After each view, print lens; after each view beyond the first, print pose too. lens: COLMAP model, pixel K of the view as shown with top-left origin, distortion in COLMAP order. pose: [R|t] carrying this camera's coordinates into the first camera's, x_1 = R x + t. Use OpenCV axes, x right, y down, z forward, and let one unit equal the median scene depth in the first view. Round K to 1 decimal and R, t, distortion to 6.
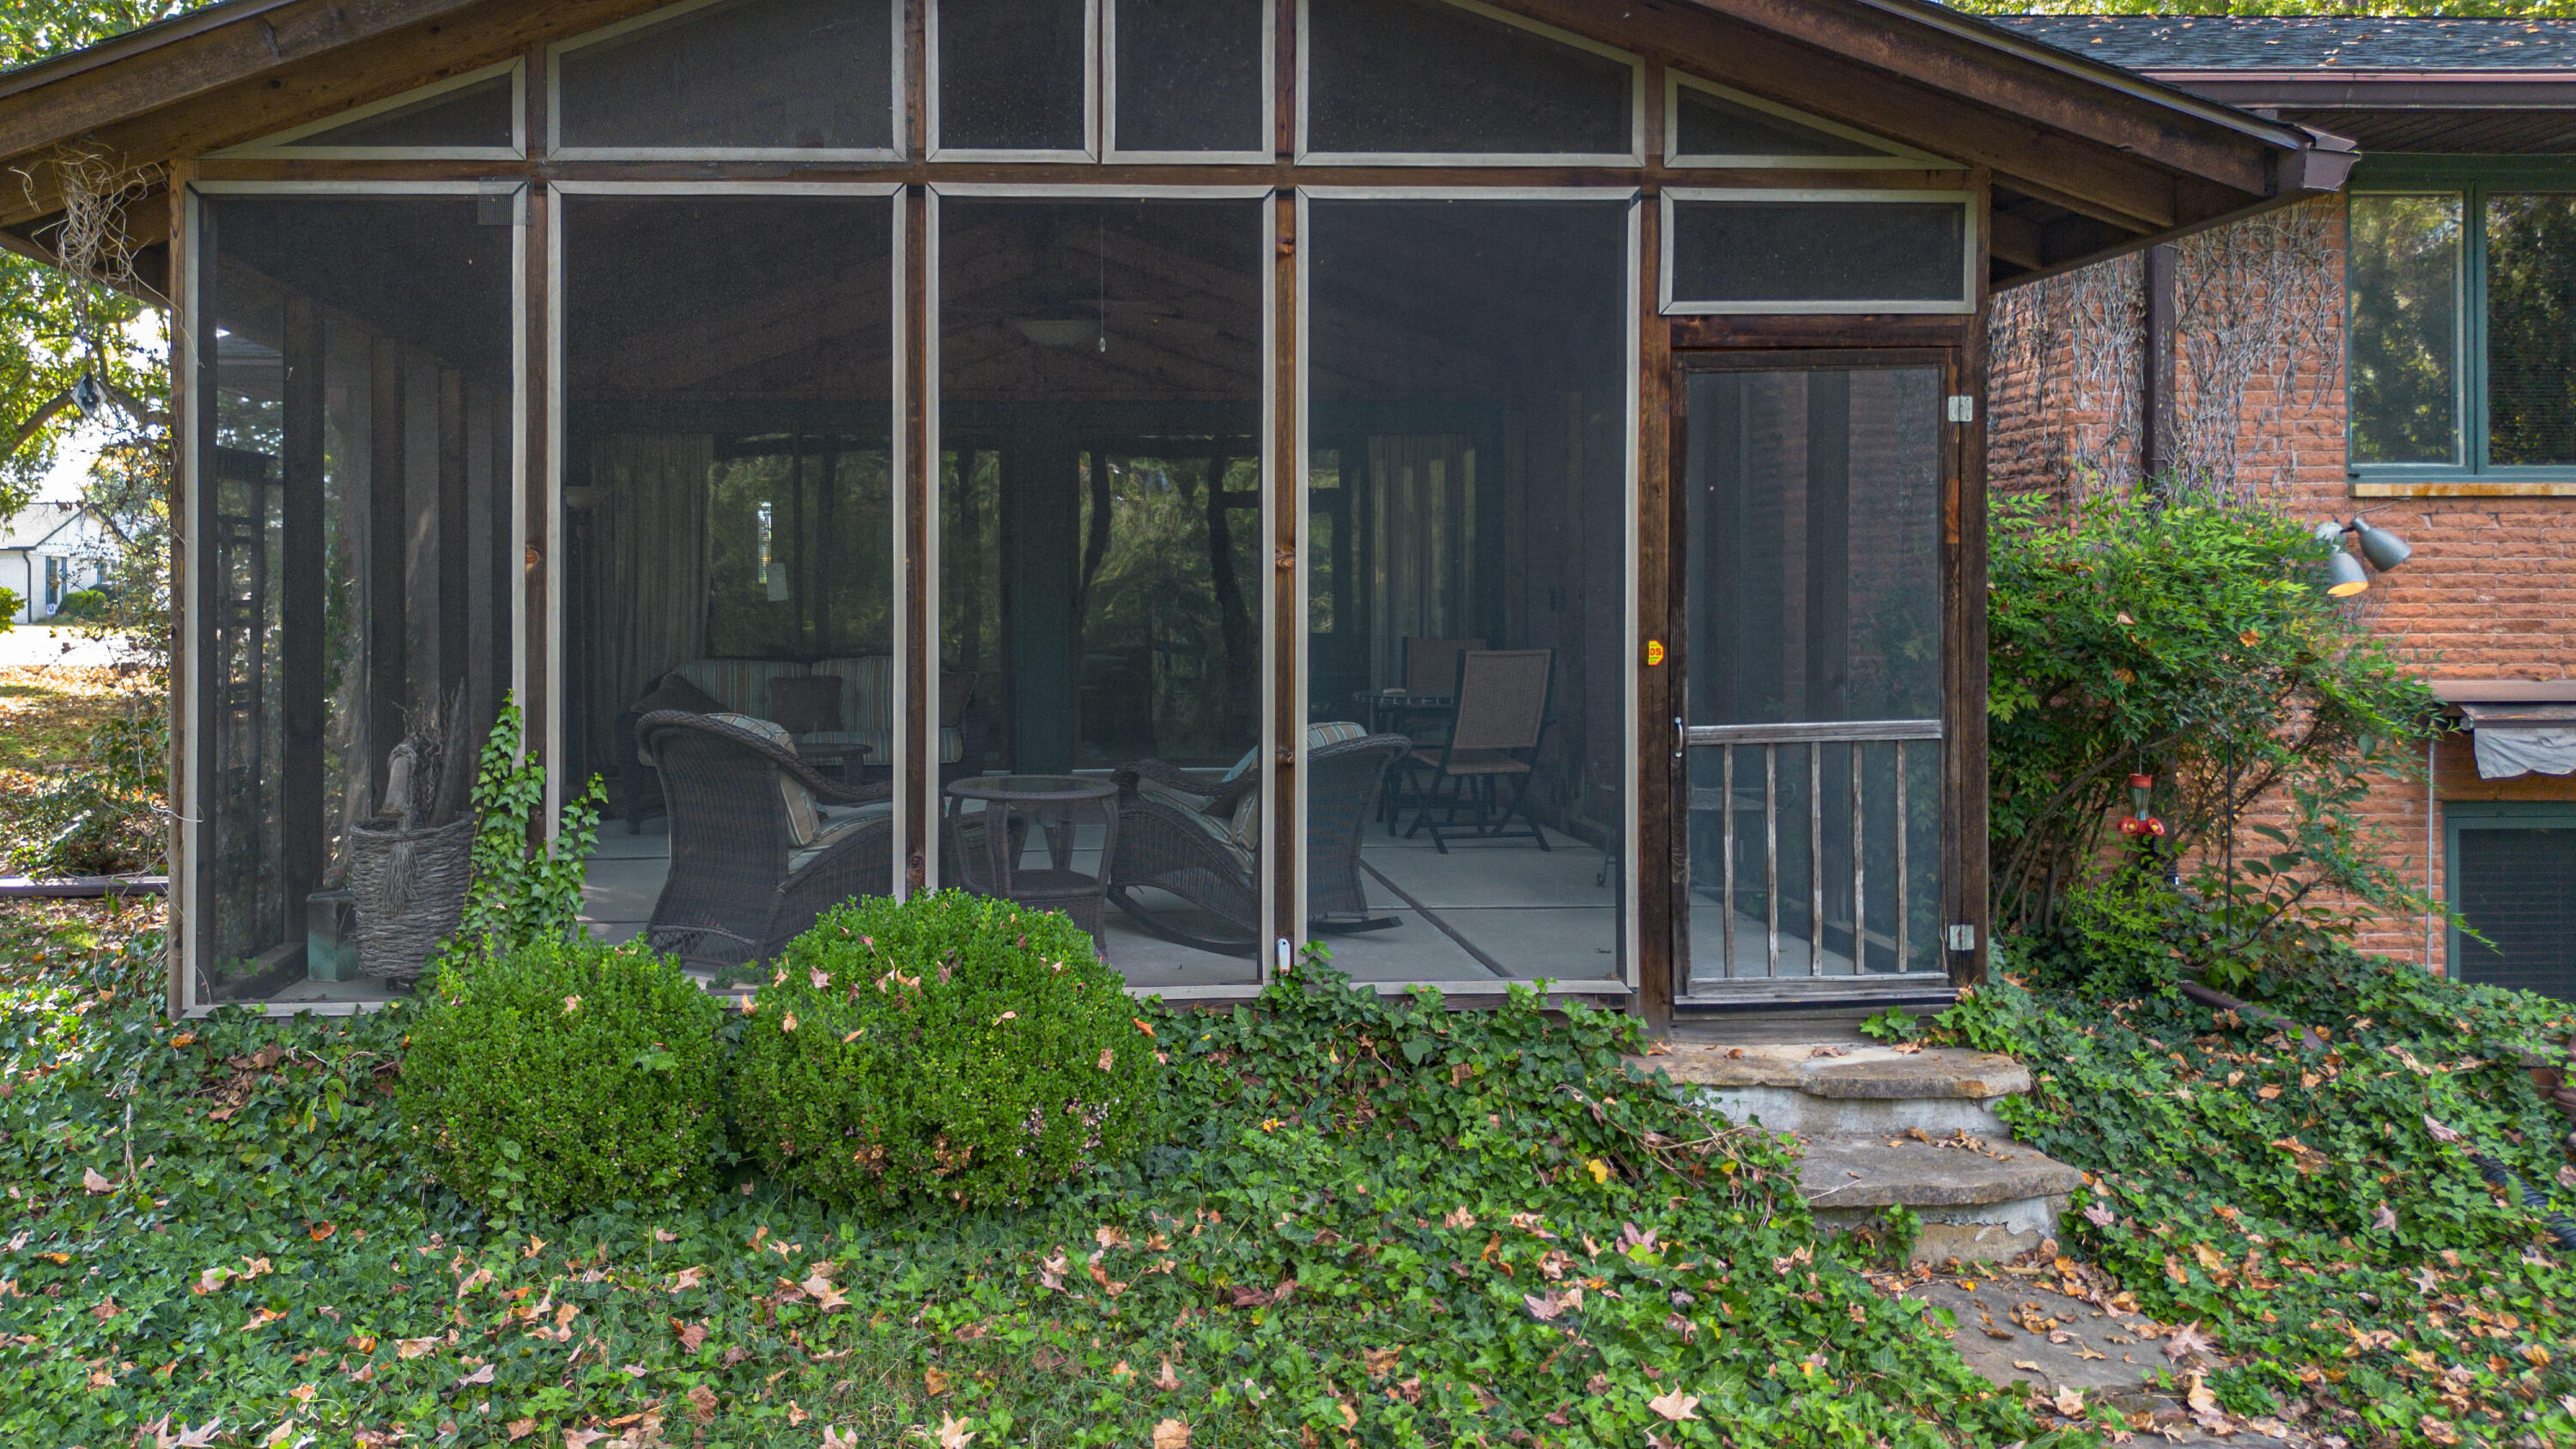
lens RADIAL K [[1680.8, 0, 1291.3], [0, 1680.8, 709.3], [0, 0, 1]] dist [0.011060, -0.006844]
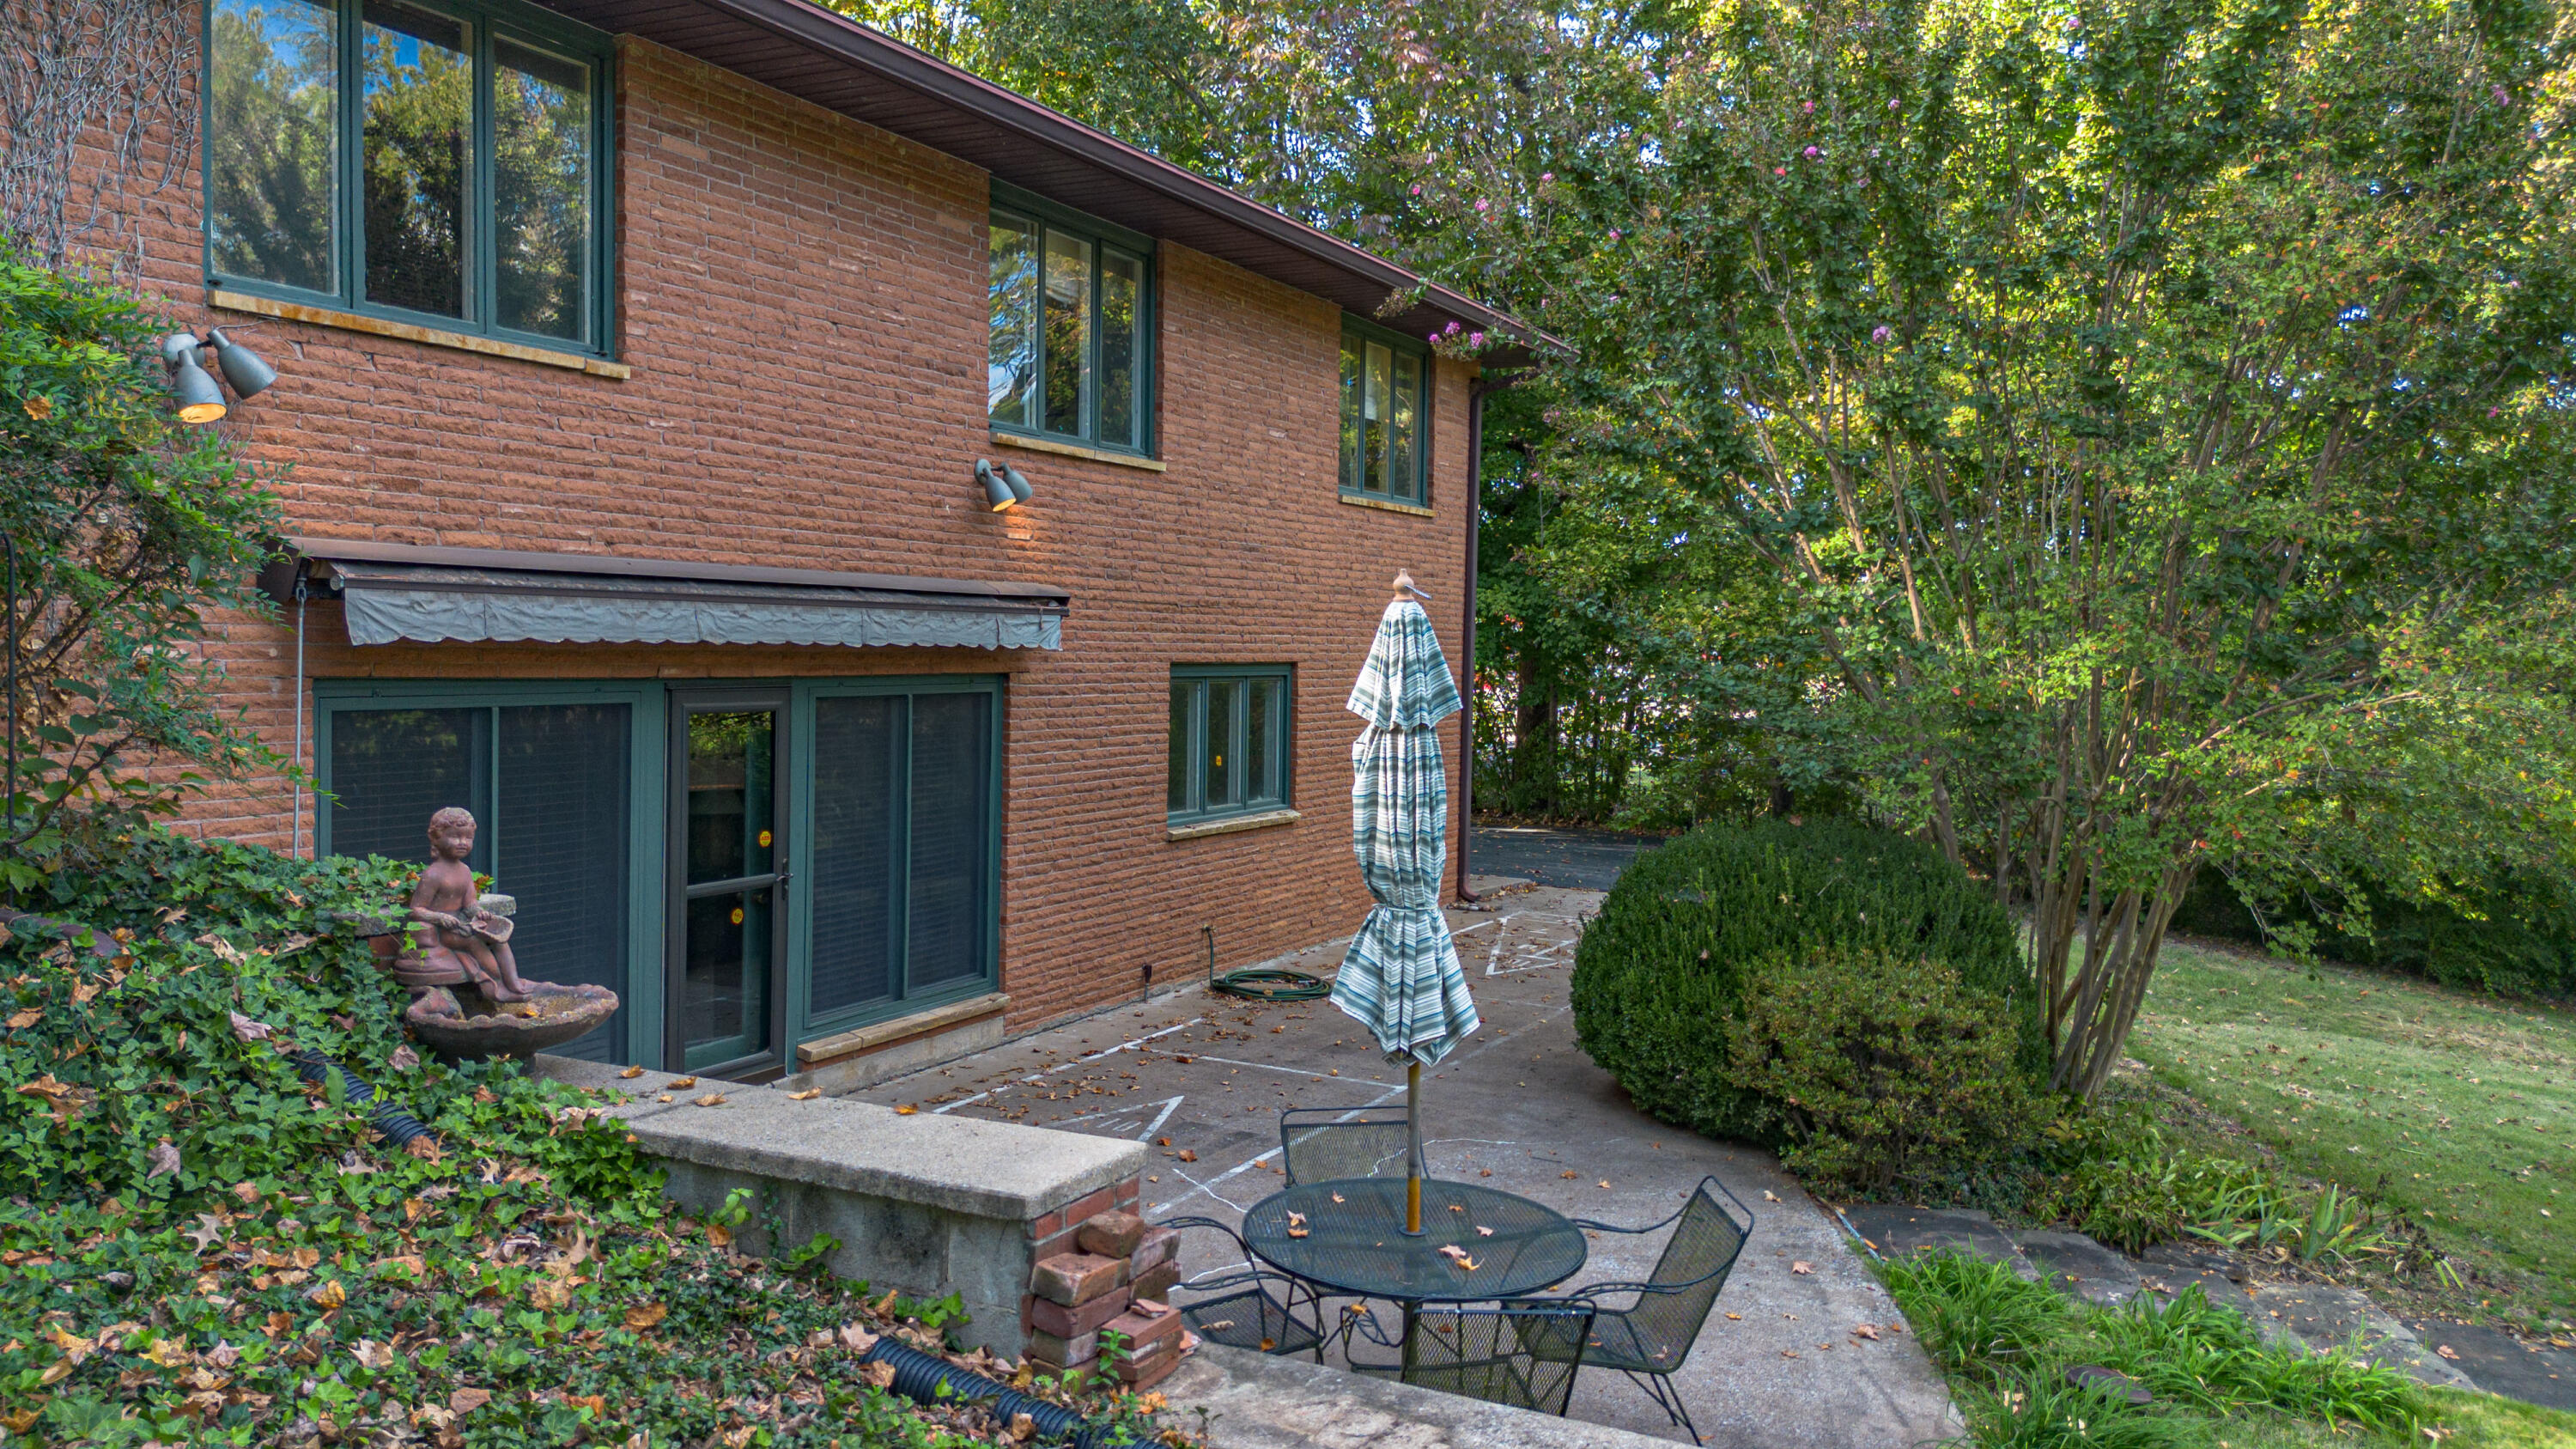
lens RADIAL K [[1874.2, 0, 1301.5], [0, 1874.2, 715.0], [0, 0, 1]] dist [0.019766, -0.036713]
pose [[0.484077, -0.016579, 0.874869, 0.164220], [-0.016724, 0.999463, 0.028194, 0.072456], [-0.874866, -0.028279, 0.483539, 0.176535]]
